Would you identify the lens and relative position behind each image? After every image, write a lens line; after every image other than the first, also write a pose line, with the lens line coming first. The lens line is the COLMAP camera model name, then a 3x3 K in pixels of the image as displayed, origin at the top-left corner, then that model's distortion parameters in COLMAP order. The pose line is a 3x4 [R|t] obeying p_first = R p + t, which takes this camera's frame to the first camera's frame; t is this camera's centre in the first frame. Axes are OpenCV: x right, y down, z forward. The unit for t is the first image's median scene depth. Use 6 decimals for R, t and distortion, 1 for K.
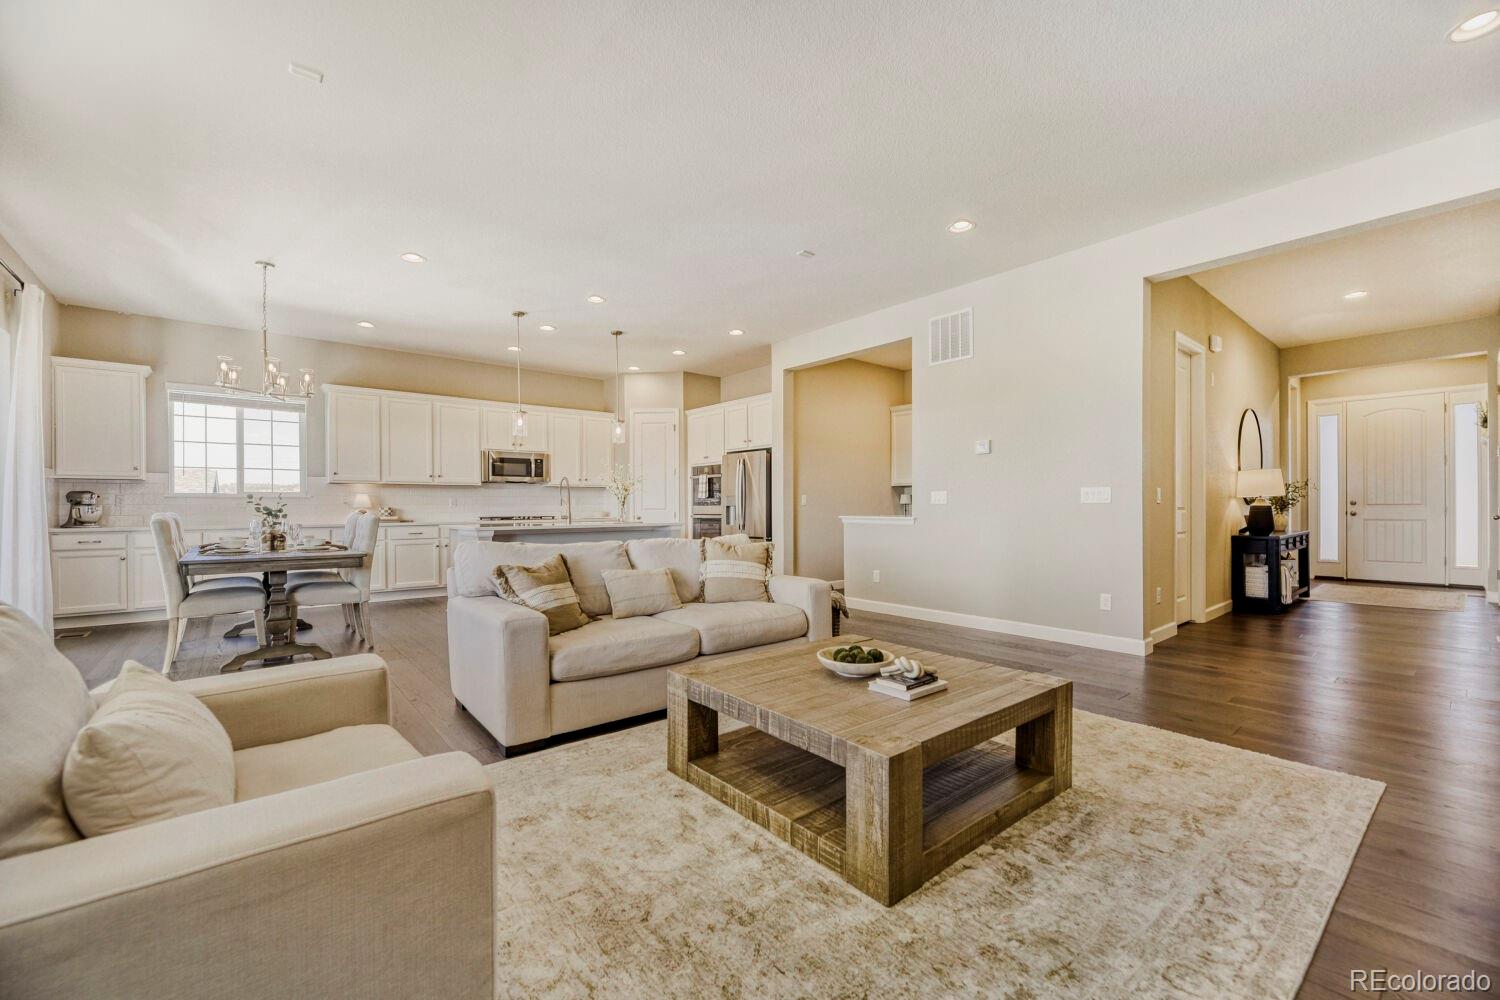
lens RADIAL K [[612.2, 0, 737.7], [0, 612.2, 508.1], [0, 0, 1]] dist [0.003229, -0.002159]
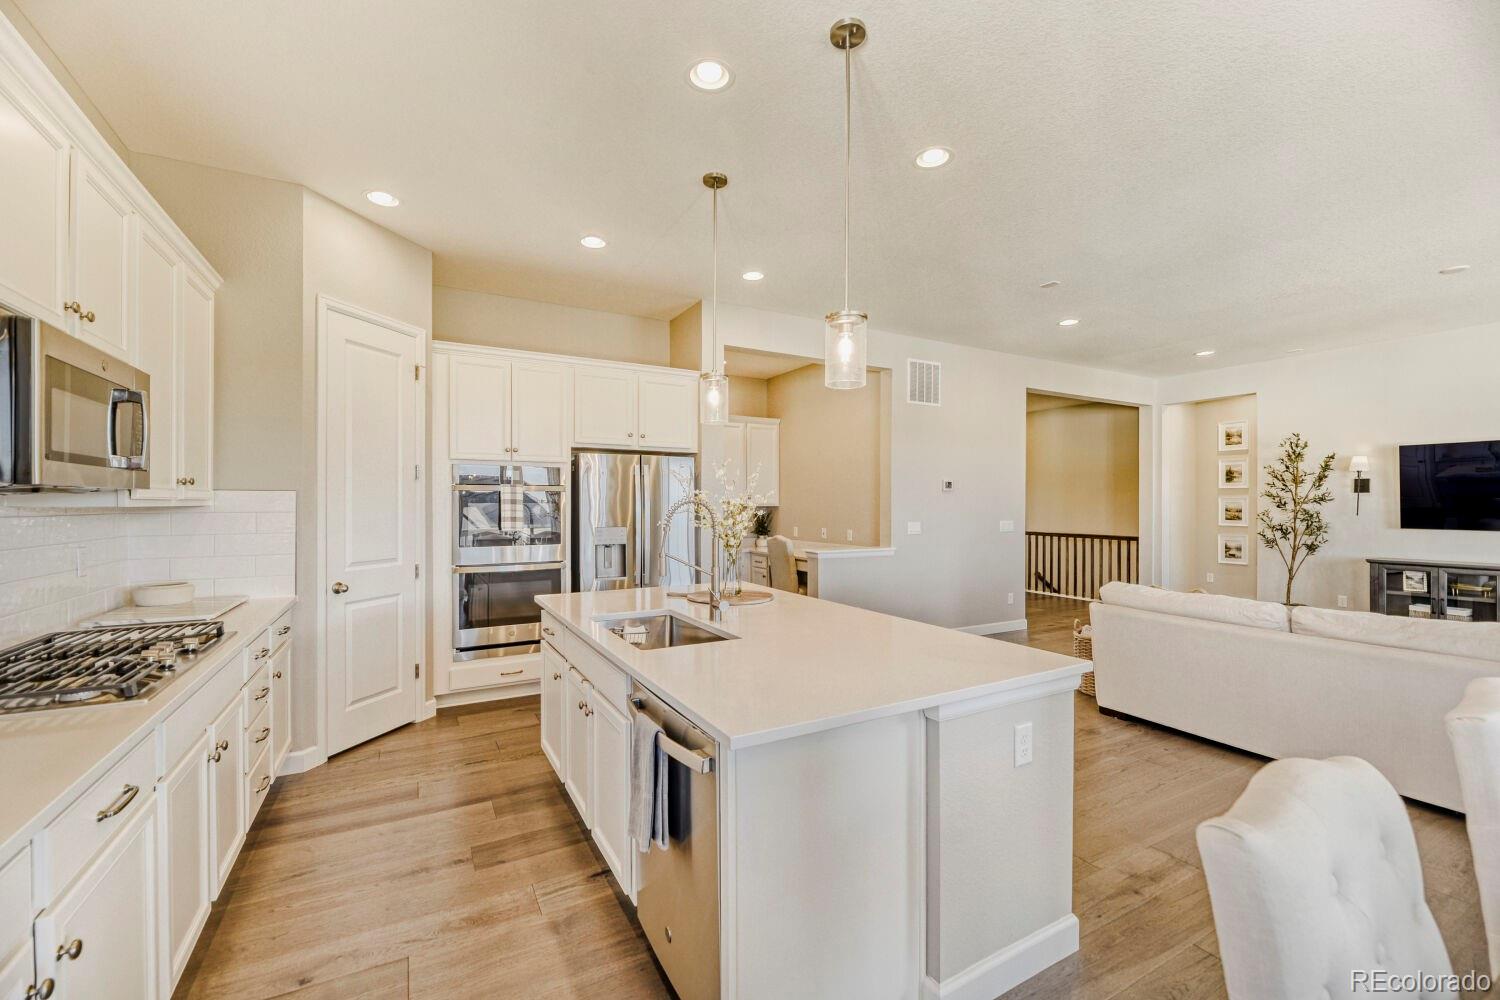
lens RADIAL K [[612.2, 0, 738.6], [0, 612.2, 504.0], [0, 0, 1]] dist [0.003229, -0.002159]
pose [[0.192999, 0.004594, 0.981188, -0.540476], [0.000891, 0.999988, -0.004857, -0.037761], [-0.981199, 0.001812, 0.192993, 0.759897]]
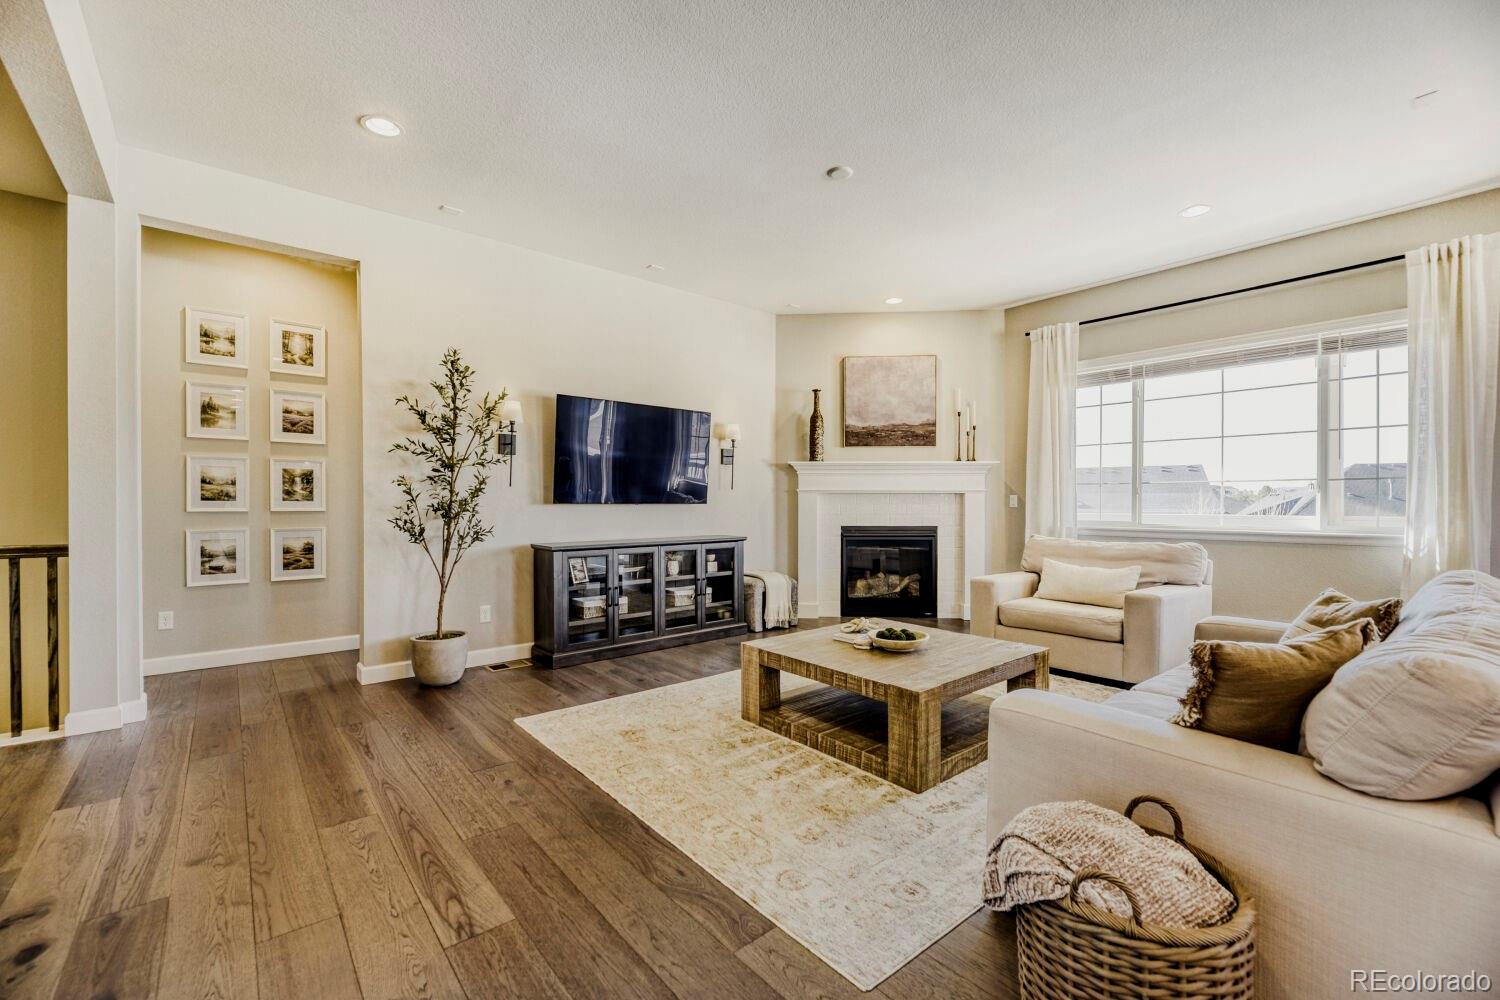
lens RADIAL K [[612.2, 0, 735.6], [0, 612.2, 501.8], [0, 0, 1]] dist [0.003229, -0.002159]
pose [[-0.999831, 0.007290, -0.016905, 0.176563], [0.007241, 0.999969, 0.002969, -0.012688], [0.016926, 0.002846, -0.999853, 0.684521]]
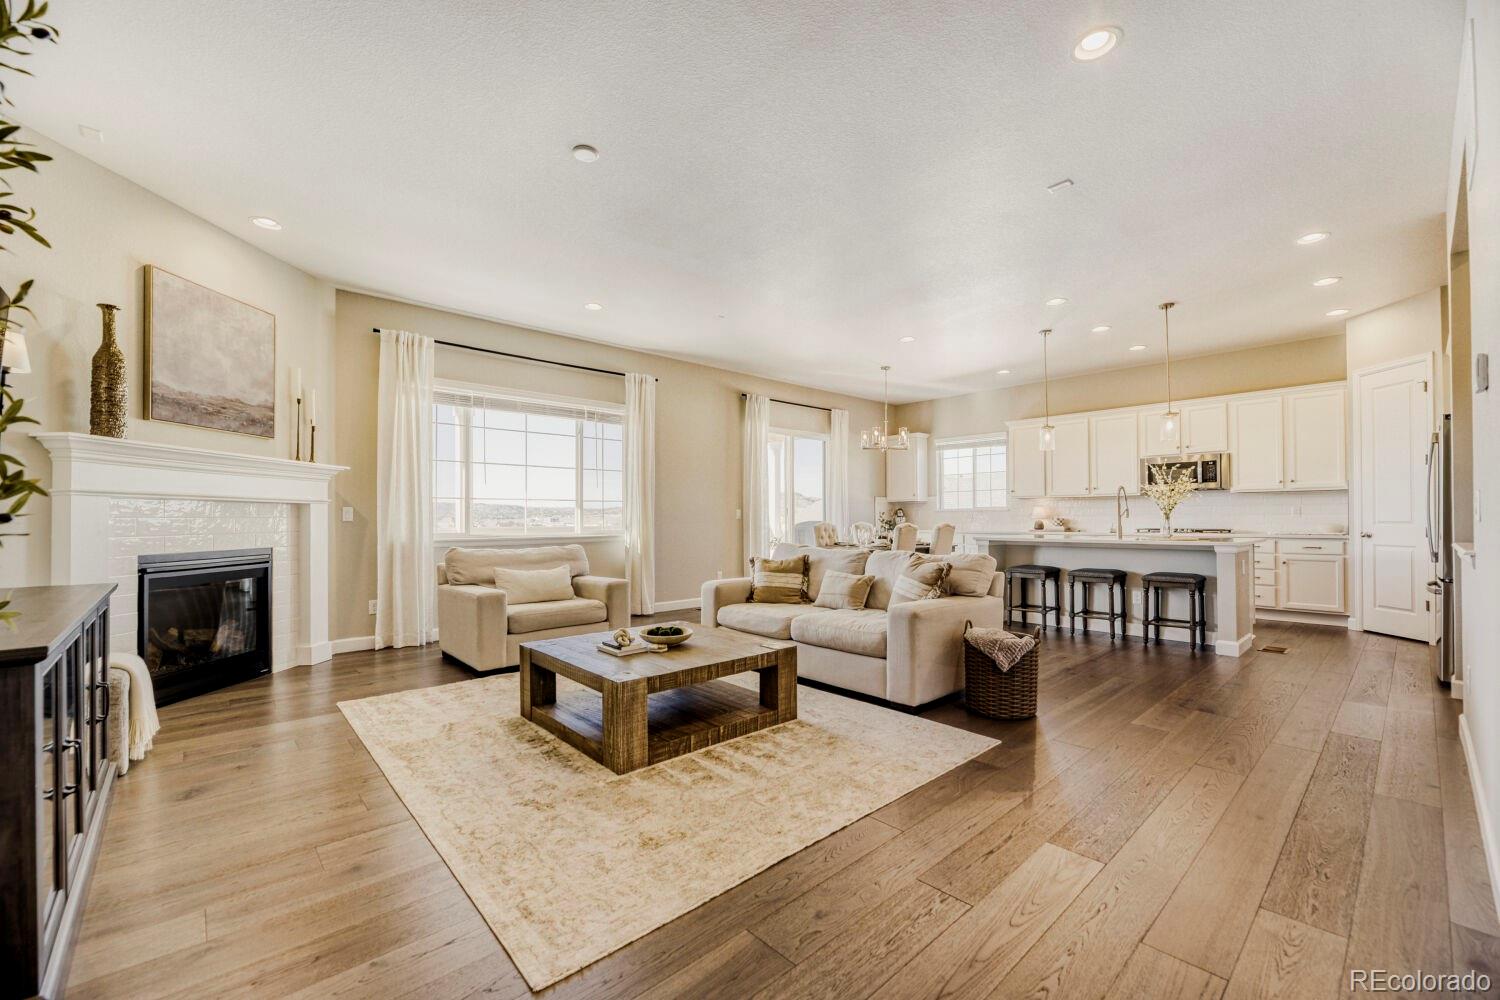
lens RADIAL K [[612.2, 0, 765.3], [0, 612.2, 509.2], [0, 0, 1]] dist [0.003229, -0.002159]
pose [[0.072607, -0.008491, -0.997324, 0.488821], [0.001638, 0.999963, -0.008394, -0.008285], [0.997359, -0.001024, 0.072618, 0.348100]]
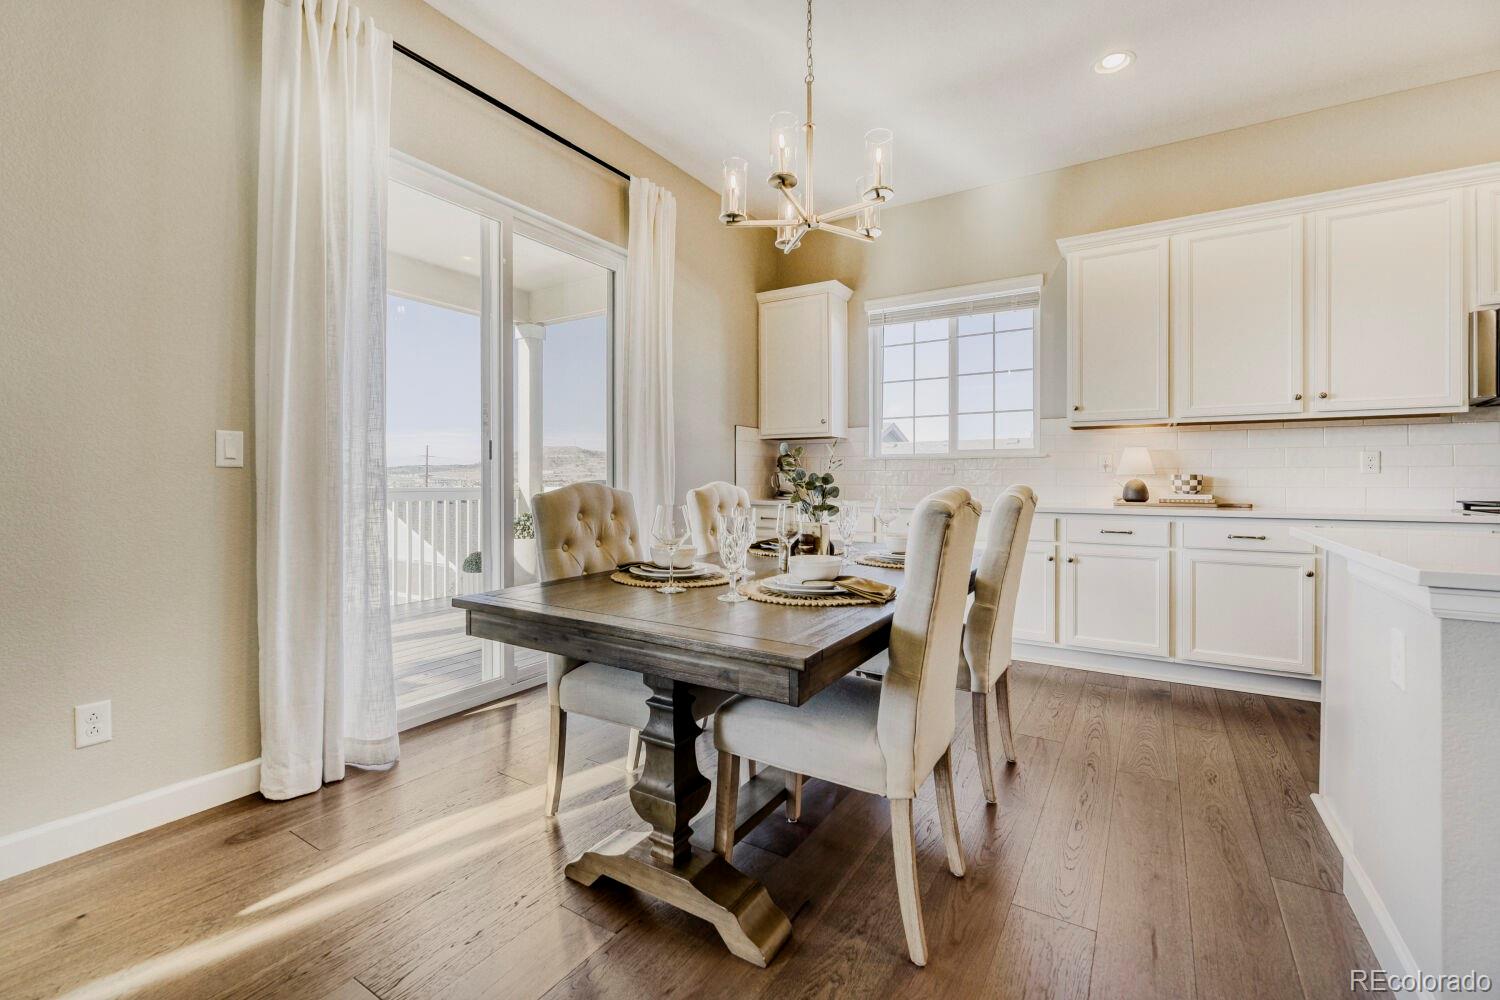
lens RADIAL K [[634.4, 0, 752.7], [0, 634.4, 480.3], [0, 0, 1]] dist [0.001928, -0.001428]
pose [[0.327189, 0.011639, -0.944887, -0.210026], [-0.004422, 0.999932, 0.010786, -0.000430], [0.944948, 0.000649, 0.327219, 0.494133]]
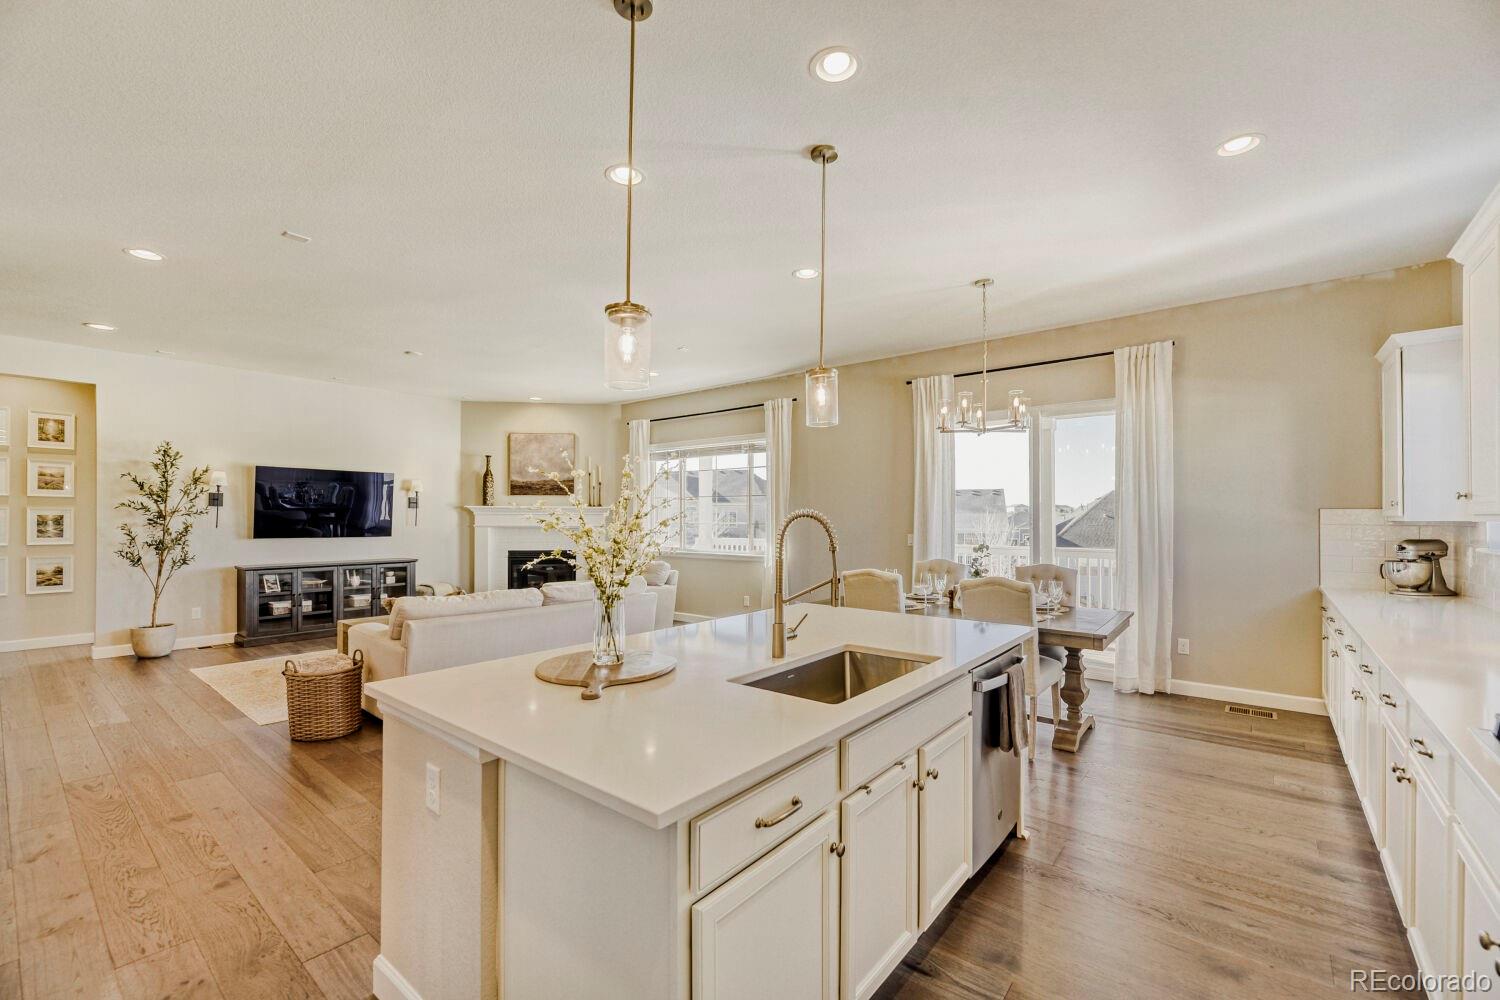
lens RADIAL K [[634.4, 0, 754.5], [0, 634.4, 510.1], [0, 0, 1]] dist [0.001928, -0.001428]
pose [[-0.979017, 0.001881, -0.203770, -0.158007], [0.003297, 0.999973, -0.006612, -0.041602], [0.203752, -0.007145, -0.978997, 1.107217]]
